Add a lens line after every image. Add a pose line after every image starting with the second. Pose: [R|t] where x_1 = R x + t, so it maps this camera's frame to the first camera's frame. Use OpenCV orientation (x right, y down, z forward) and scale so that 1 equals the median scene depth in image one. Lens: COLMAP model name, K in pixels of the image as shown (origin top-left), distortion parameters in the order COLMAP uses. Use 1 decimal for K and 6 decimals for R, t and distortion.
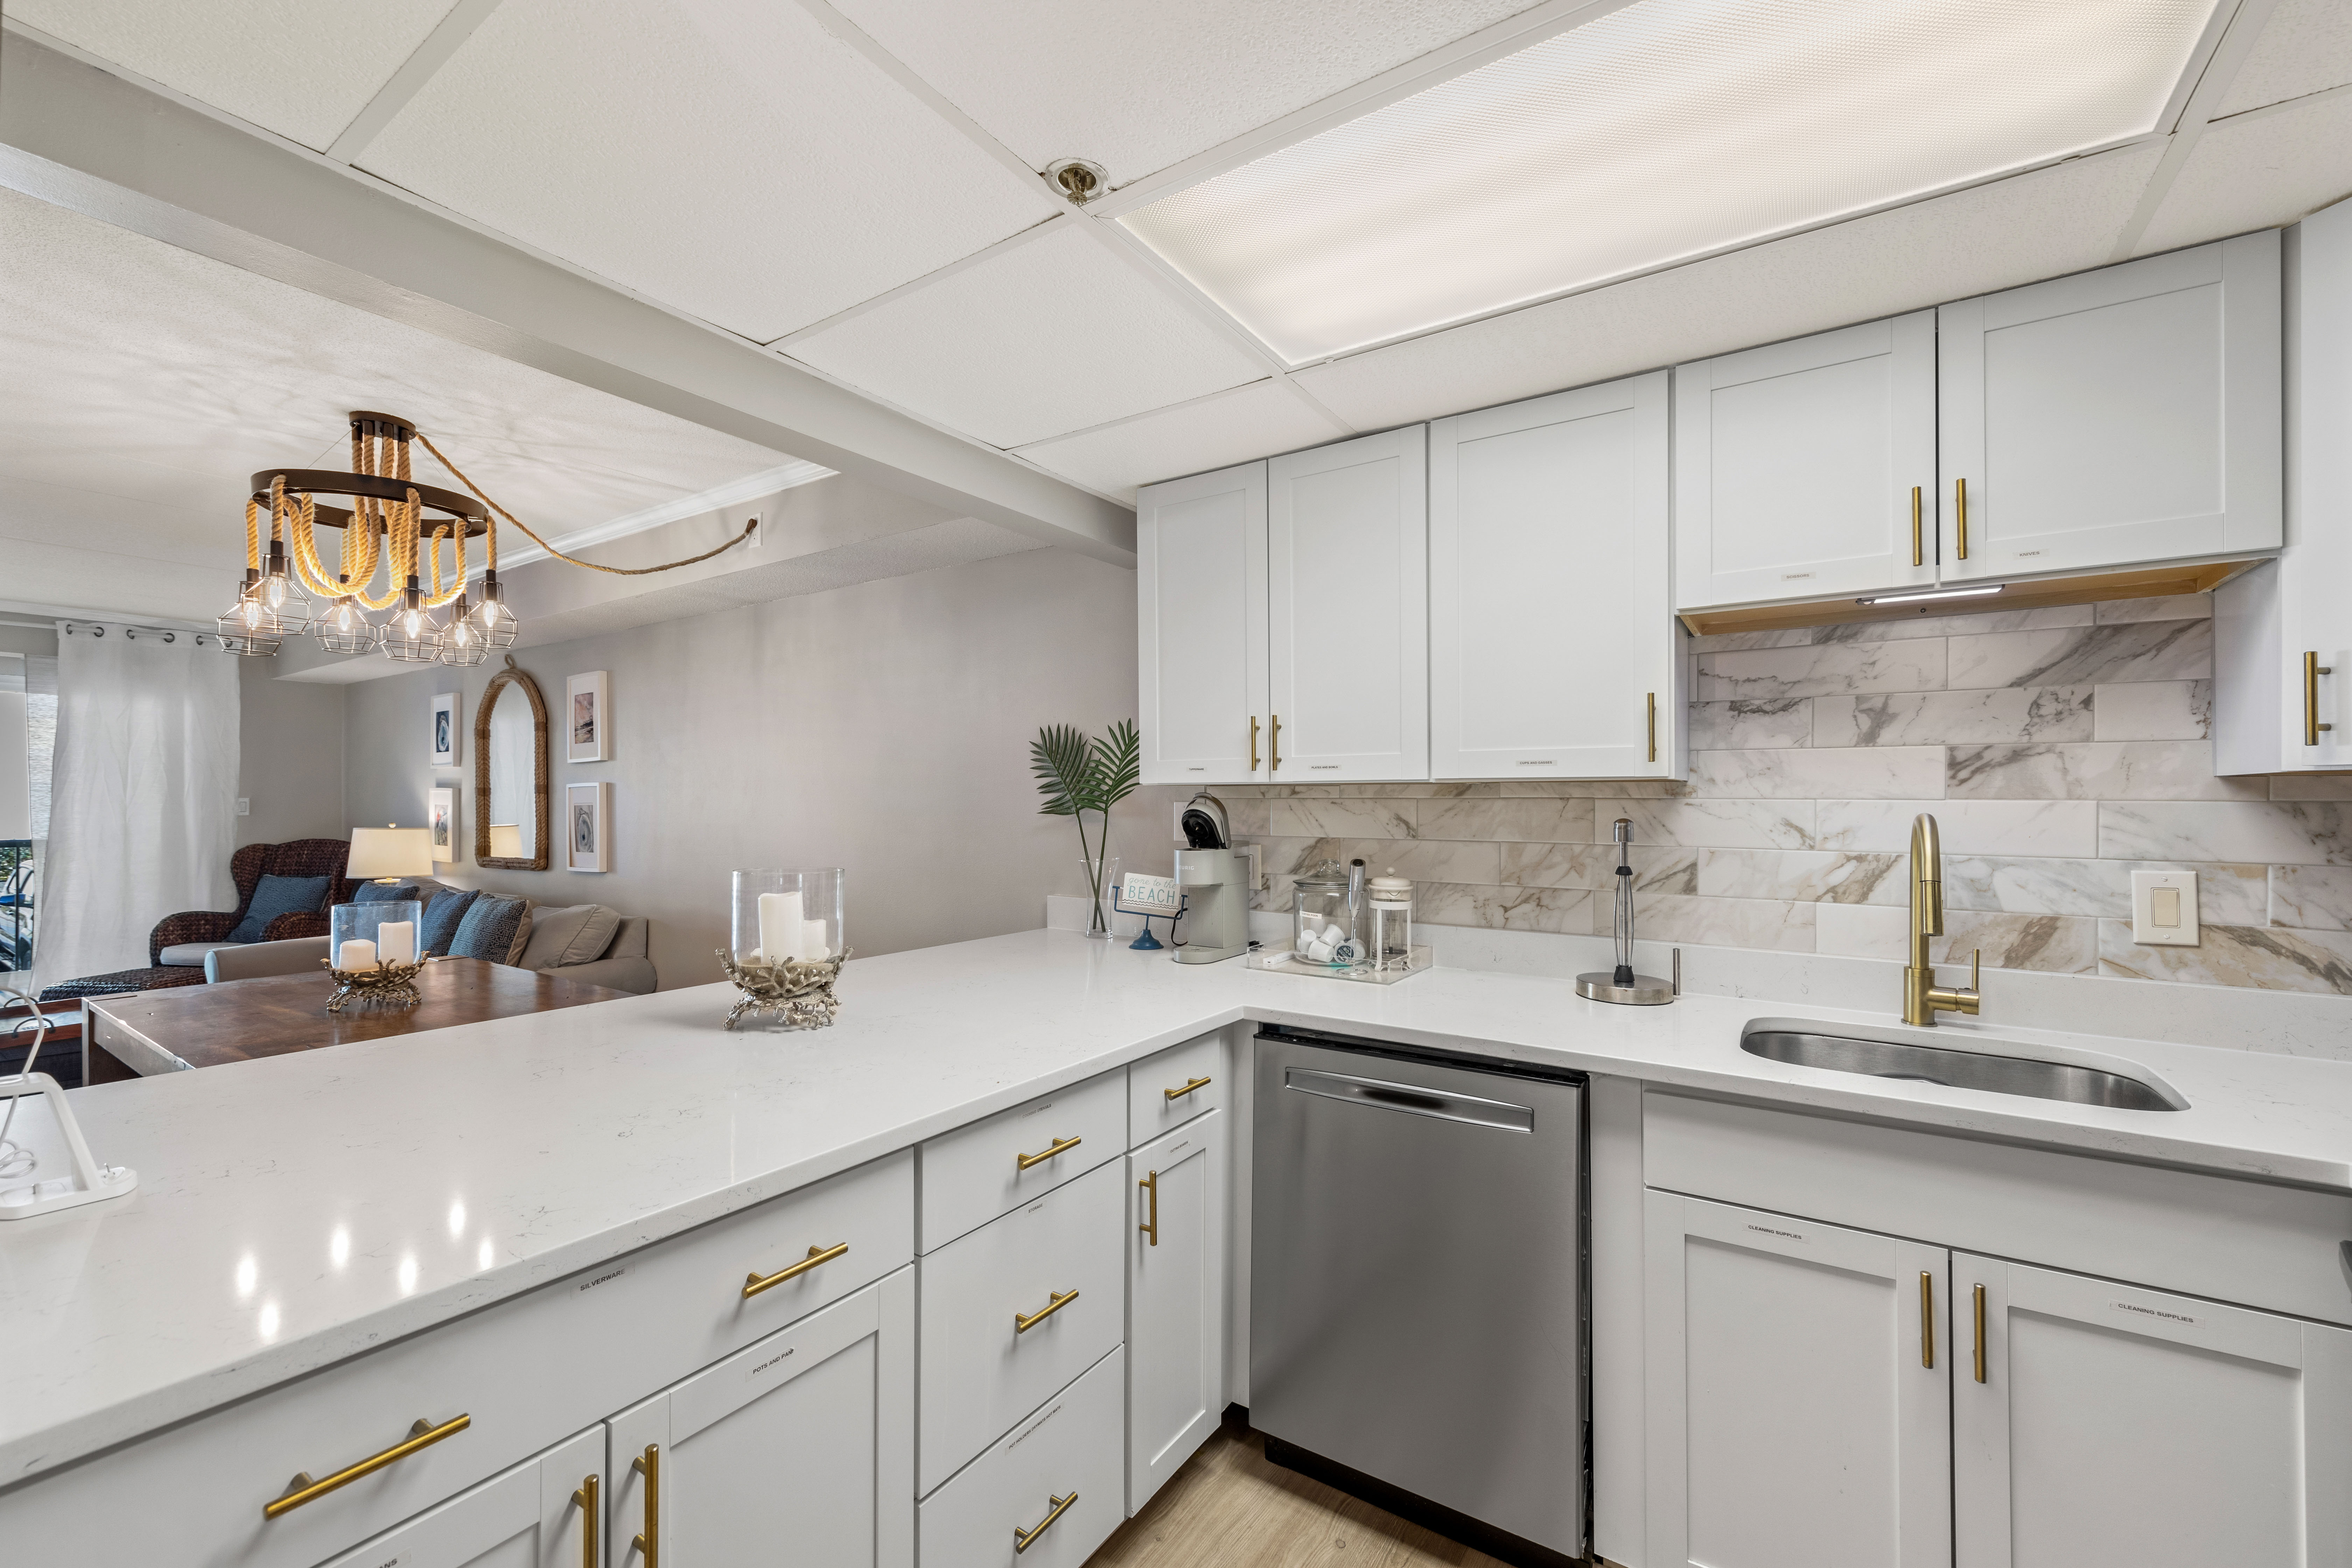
lens RADIAL K [[962.6, 0, 1175.5], [0, 962.6, 807.3], [0, 0, 1]] dist [0.000883, -0.003058]
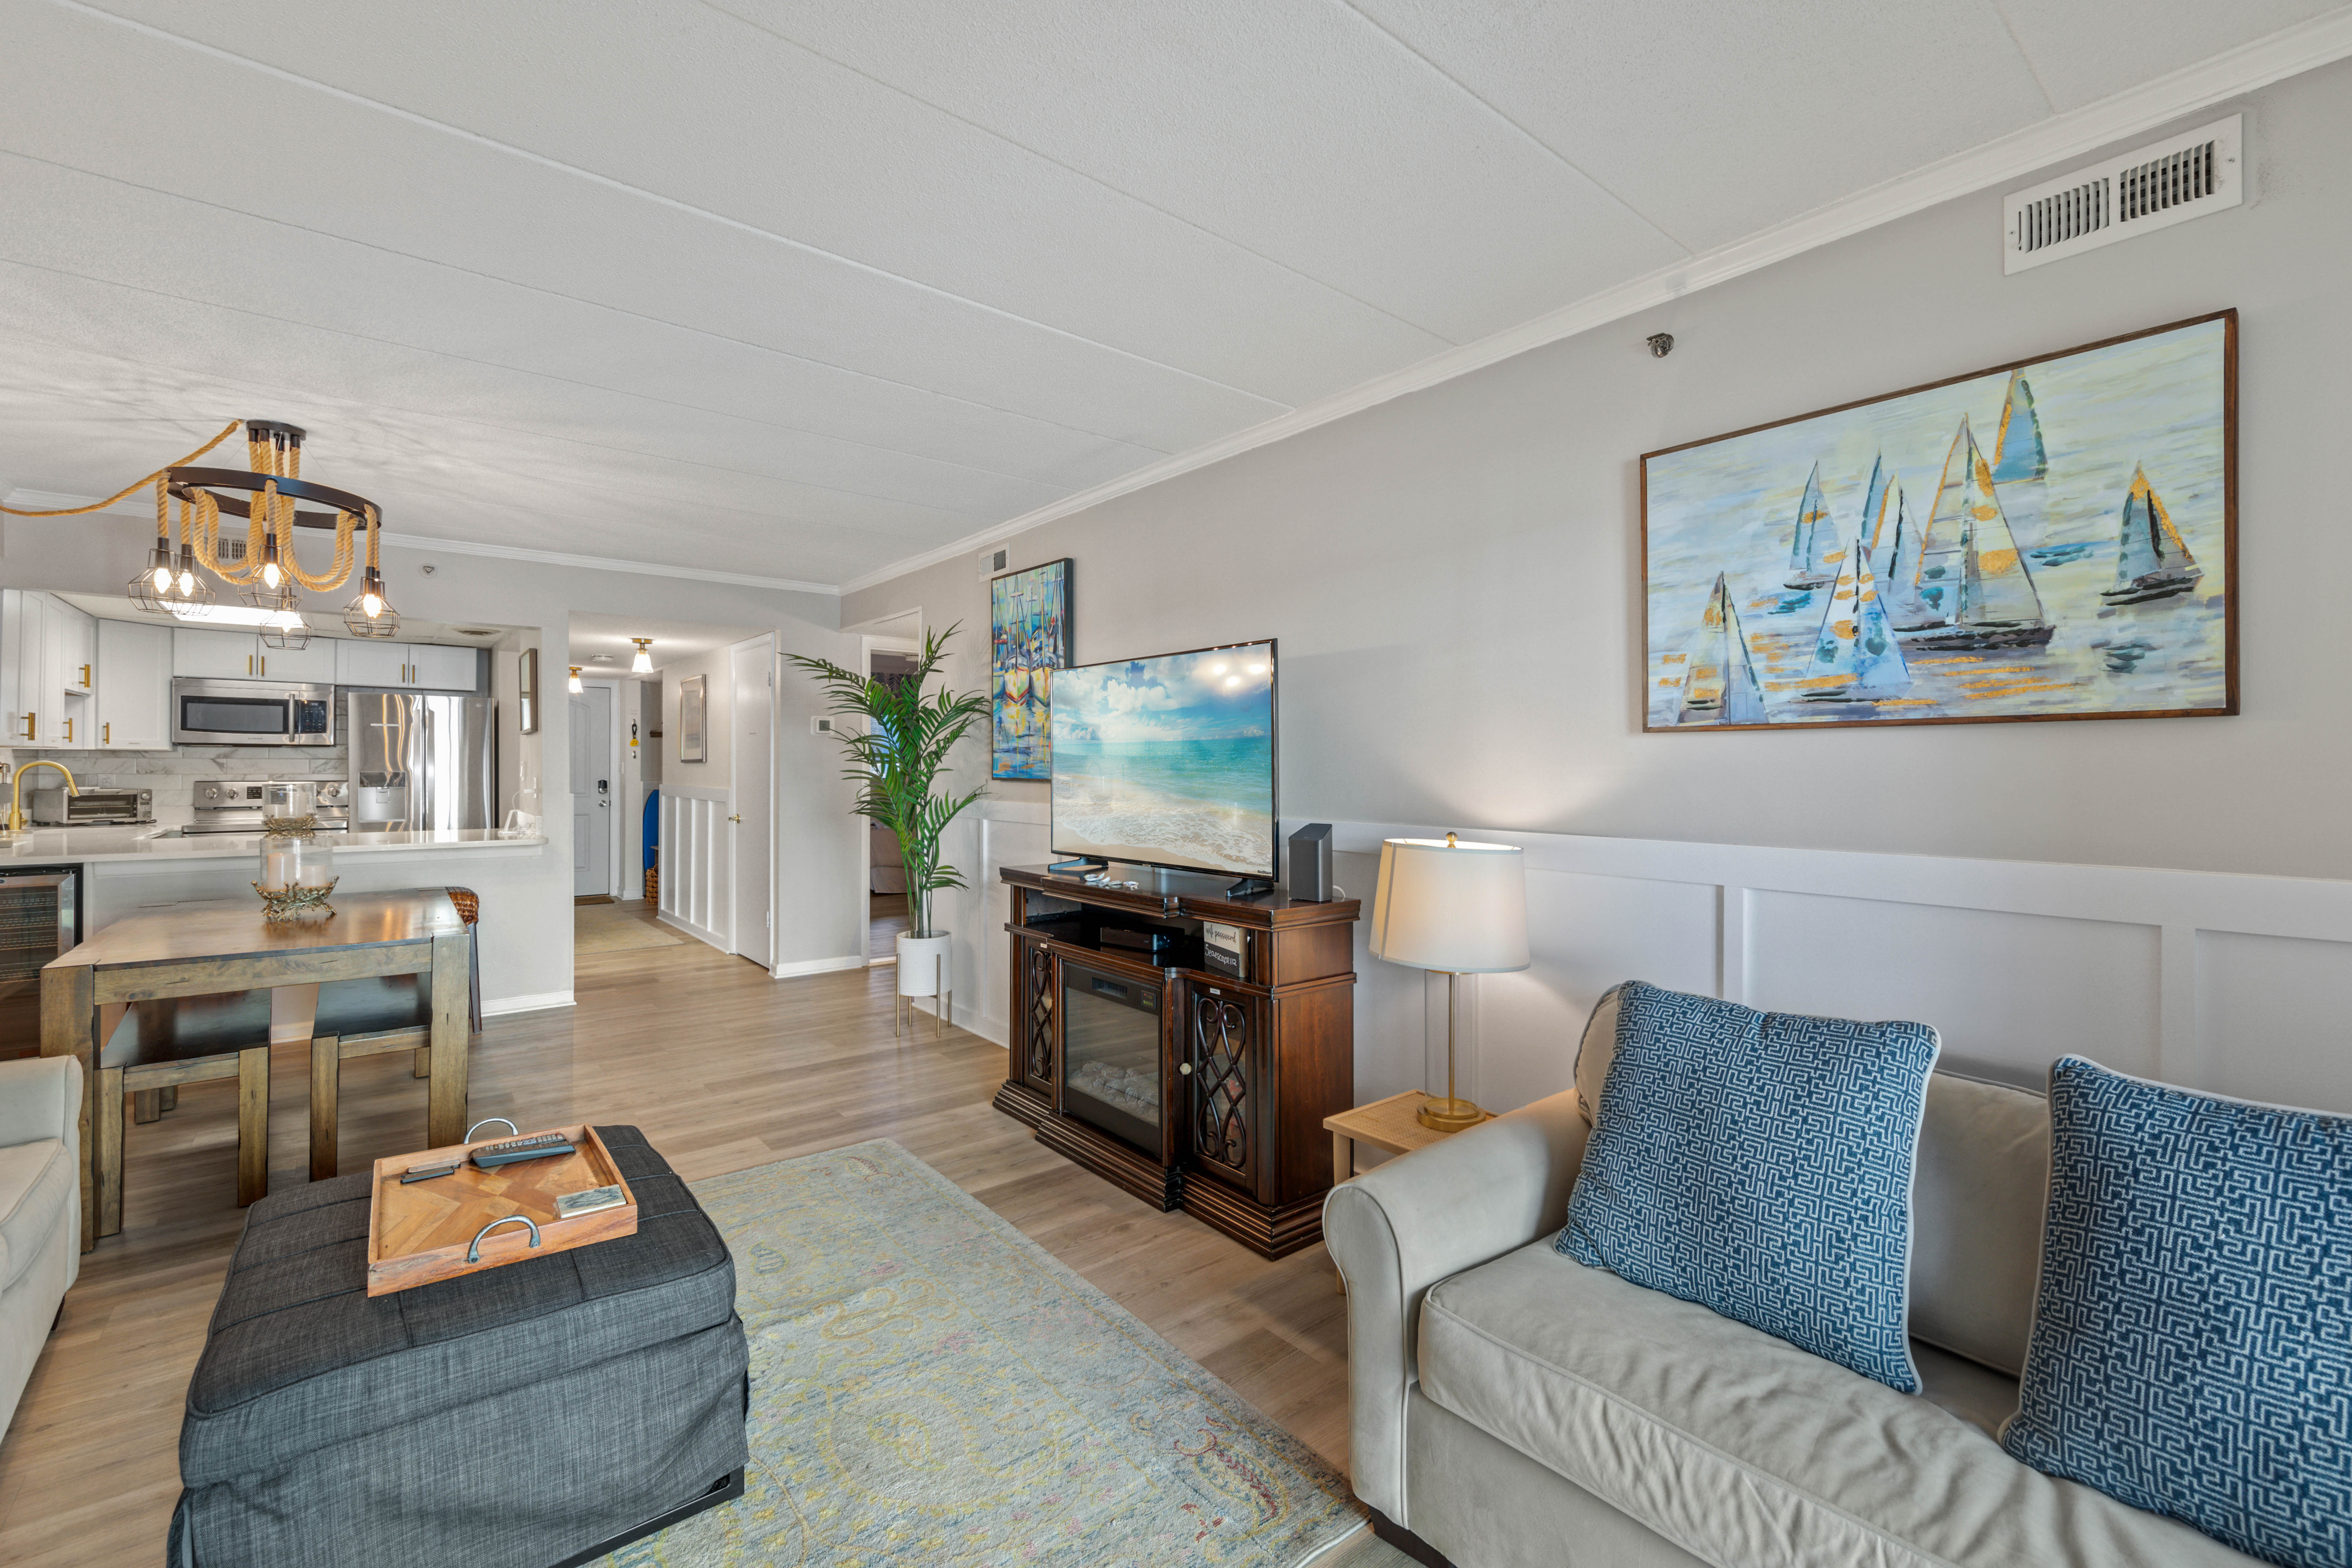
lens RADIAL K [[1007.5, 0, 1173.1], [0, 1007.5, 764.9], [0, 0, 1]] dist [-0.008282, -0.000193]
pose [[-0.955503, -0.007694, 0.294882, -2.859133], [-0.007447, 0.999970, 0.001961, -0.009346], [-0.294888, -0.000322, -0.955532, 2.367302]]
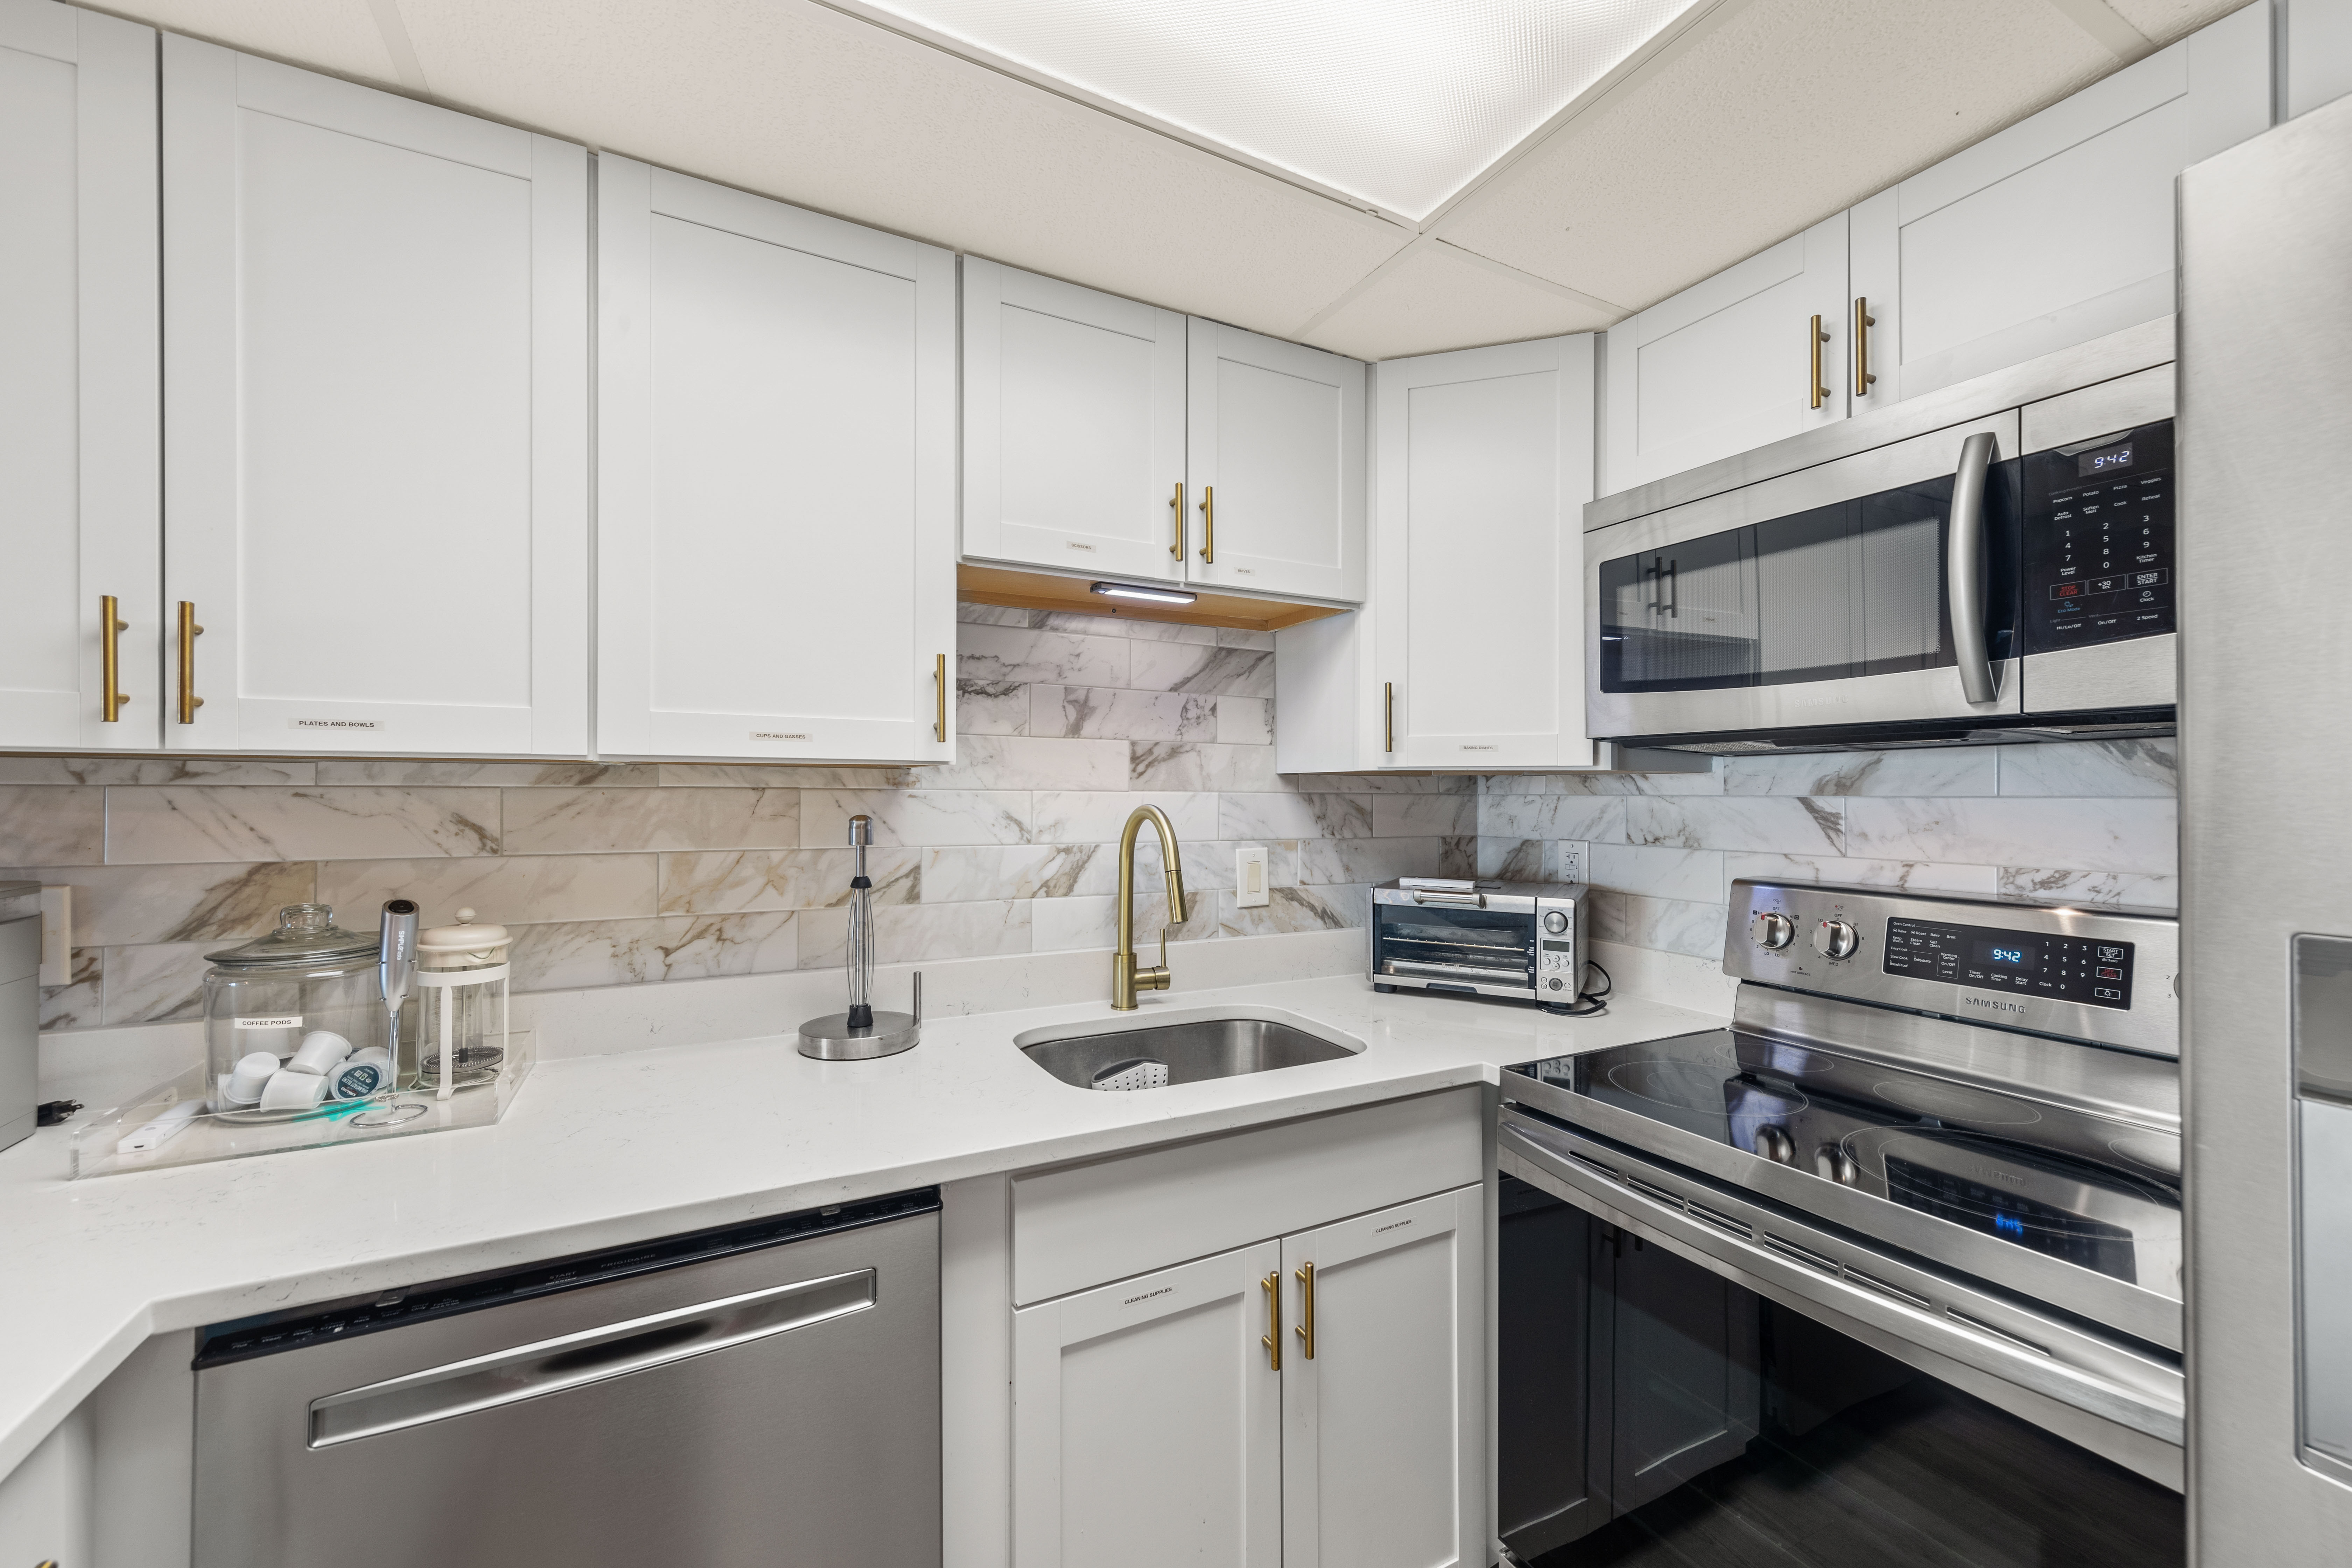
lens RADIAL K [[919.4, 0, 1182.3], [0, 919.4, 785.1], [0, 0, 1]] dist [0.000711, -0.000233]
pose [[0.469419, 0.006446, 0.882952, -0.061944], [0.002950, 0.999956, -0.008869, -0.004810], [-0.882971, 0.006768, 0.469379, 0.401732]]
